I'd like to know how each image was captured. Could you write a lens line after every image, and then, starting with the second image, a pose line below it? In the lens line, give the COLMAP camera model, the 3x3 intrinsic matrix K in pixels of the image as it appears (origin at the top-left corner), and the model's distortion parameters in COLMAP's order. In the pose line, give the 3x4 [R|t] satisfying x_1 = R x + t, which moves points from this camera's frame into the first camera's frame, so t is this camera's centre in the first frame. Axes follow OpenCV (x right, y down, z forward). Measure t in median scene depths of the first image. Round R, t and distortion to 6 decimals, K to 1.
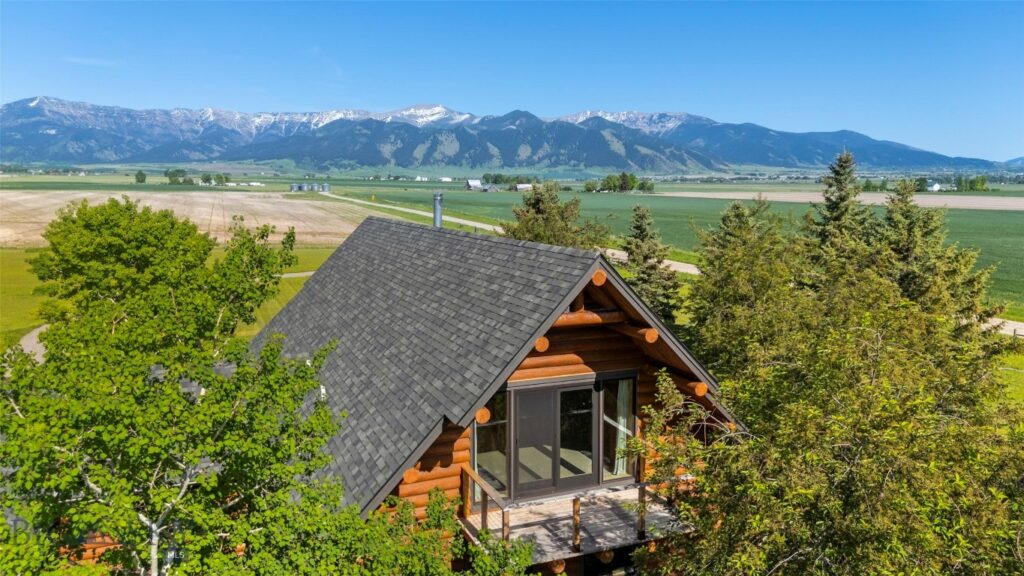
lens RADIAL K [[752.6, 0, 508.7], [0, 752.6, 285.6], [0, 0, 1]] dist [0.076081, -0.104314]
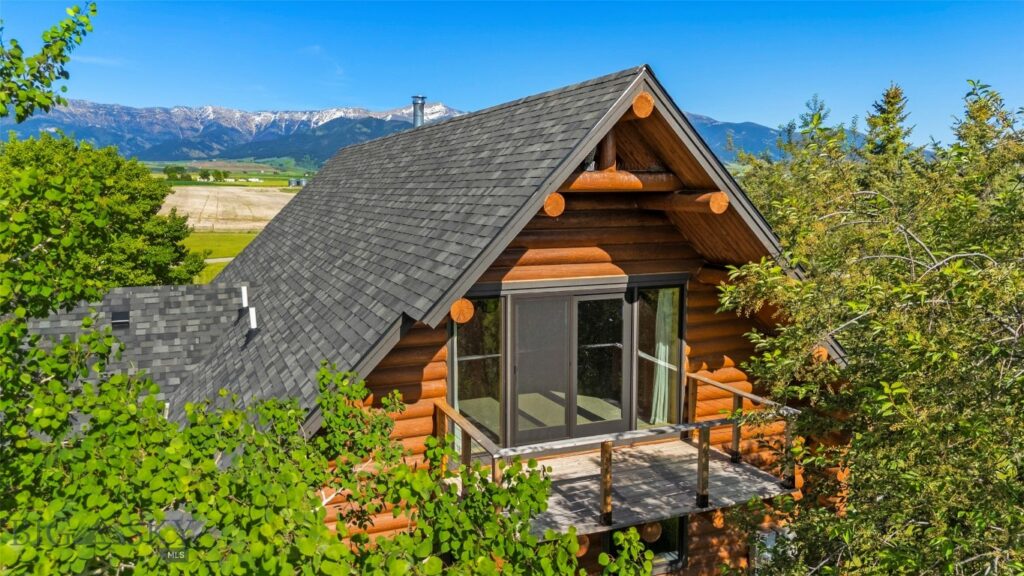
lens RADIAL K [[756.1, 0, 508.2], [0, 756.1, 289.6], [0, 0, 1]] dist [0.072812, -0.079683]
pose [[0.999998, 0.001847, 0.000223, 0.003916], [-0.001849, 0.999952, 0.009577, 0.127627], [-0.000205, -0.009577, 0.999954, 0.309088]]
